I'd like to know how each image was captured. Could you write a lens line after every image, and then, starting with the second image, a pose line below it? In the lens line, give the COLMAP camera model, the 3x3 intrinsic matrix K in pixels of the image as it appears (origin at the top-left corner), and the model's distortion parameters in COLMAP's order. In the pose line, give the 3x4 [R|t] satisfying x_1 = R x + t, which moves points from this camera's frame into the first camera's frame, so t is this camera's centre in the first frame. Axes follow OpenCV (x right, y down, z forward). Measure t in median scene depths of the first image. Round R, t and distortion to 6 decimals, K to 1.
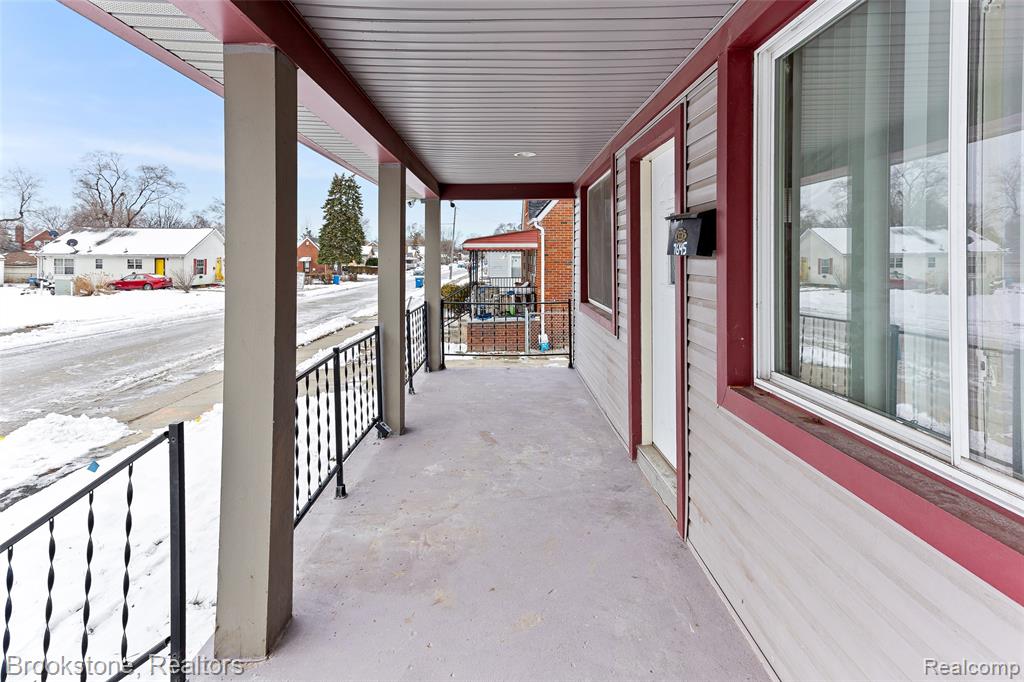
lens RADIAL K [[484.2, 0, 517.6], [0, 484.2, 340.2], [0, 0, 1]] dist [0.013943, 0.000800]
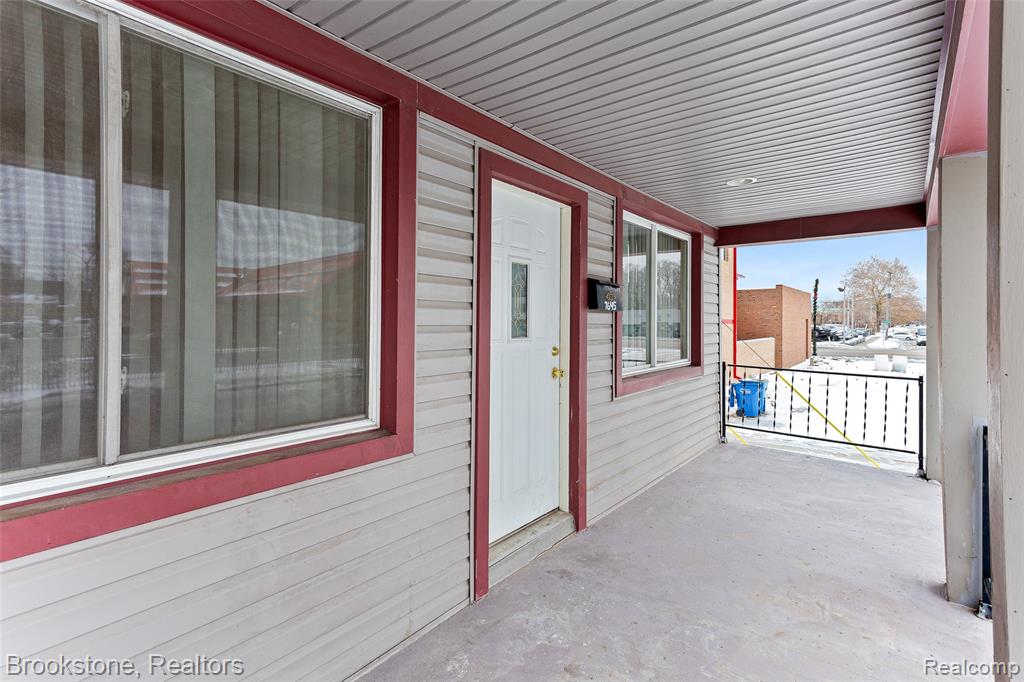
lens RADIAL K [[484.2, 0, 517.6], [0, 484.2, 340.2], [0, 0, 1]] dist [0.013943, 0.000800]
pose [[-0.764154, -0.030076, 0.644333, -0.335247], [0.103021, 0.980399, 0.167943, -0.309852], [-0.636754, 0.194714, -0.746077, 1.992345]]
